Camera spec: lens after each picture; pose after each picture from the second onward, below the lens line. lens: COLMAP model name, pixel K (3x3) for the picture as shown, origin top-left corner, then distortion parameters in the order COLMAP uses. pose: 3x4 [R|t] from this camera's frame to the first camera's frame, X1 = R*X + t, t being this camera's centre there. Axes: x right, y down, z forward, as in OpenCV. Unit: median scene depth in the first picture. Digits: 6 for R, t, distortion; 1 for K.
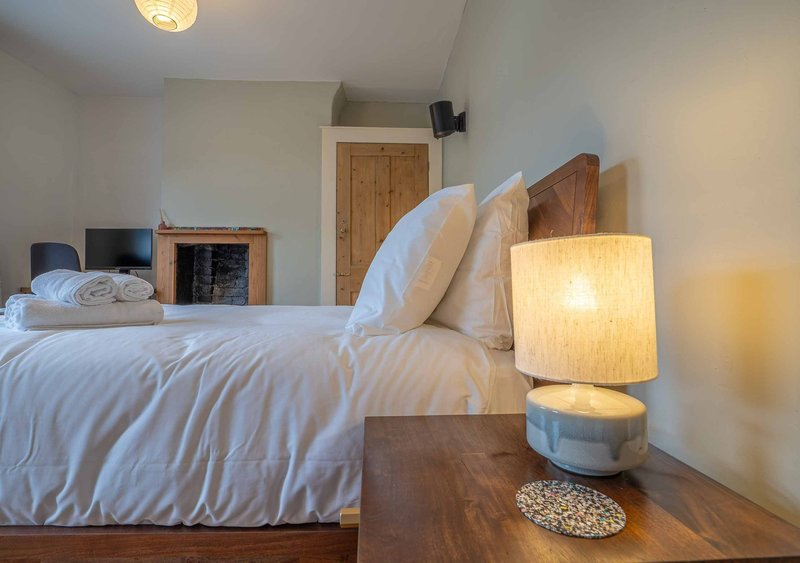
lens RADIAL K [[393.6, 0, 393.3], [0, 393.6, 275.1], [0, 0, 1]] dist [-0.004263, -0.001693]
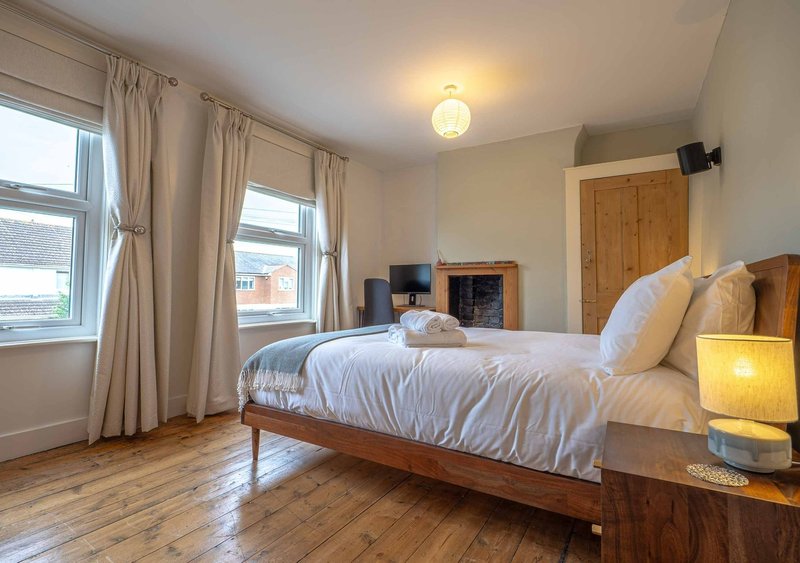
lens RADIAL K [[393.6, 0, 393.3], [0, 393.6, 275.1], [0, 0, 1]] dist [-0.004263, -0.001693]
pose [[0.833239, -0.021151, -0.552509, 0.103773], [0.009571, 0.999670, -0.023835, -0.230095], [0.552831, 0.014572, 0.833166, -0.901353]]
